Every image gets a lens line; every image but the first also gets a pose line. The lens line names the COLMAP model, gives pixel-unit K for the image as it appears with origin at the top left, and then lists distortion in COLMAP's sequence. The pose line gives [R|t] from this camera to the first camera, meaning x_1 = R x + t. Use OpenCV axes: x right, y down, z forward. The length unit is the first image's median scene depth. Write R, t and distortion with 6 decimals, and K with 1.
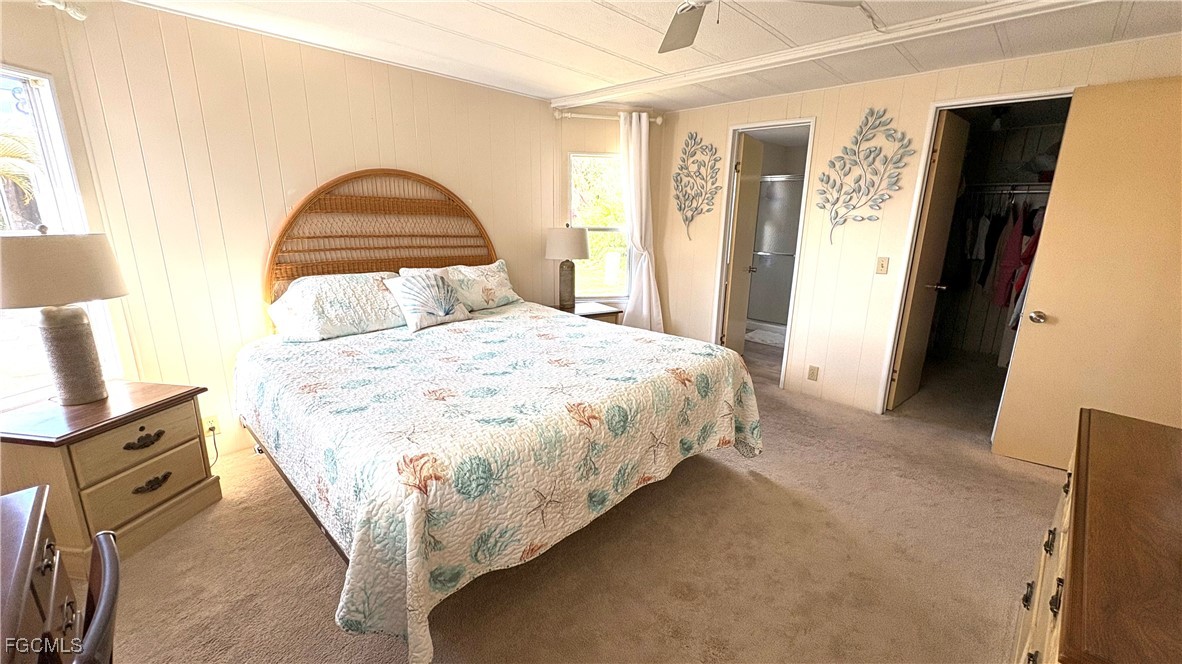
lens RADIAL K [[471.3, 0, 591.0], [0, 471.3, 332.0], [0, 0, 1]] dist [-0.001840, -0.000175]
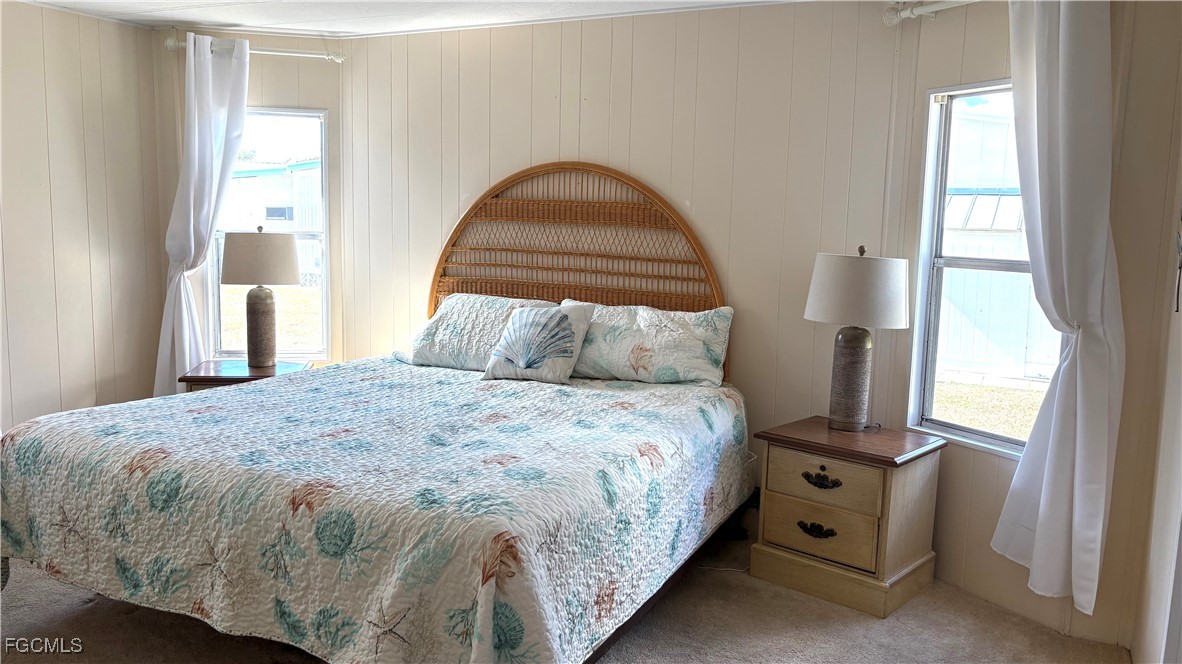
lens RADIAL K [[890.4, 0, 596.7], [0, 890.4, 335.2], [0, 0, 1]] dist [0.049724, -0.062961]
pose [[0.320191, 0.119987, -0.939724, 0.913720], [-0.246206, 0.968402, 0.039759, -0.155797], [0.914801, 0.218635, 0.339615, 0.642421]]
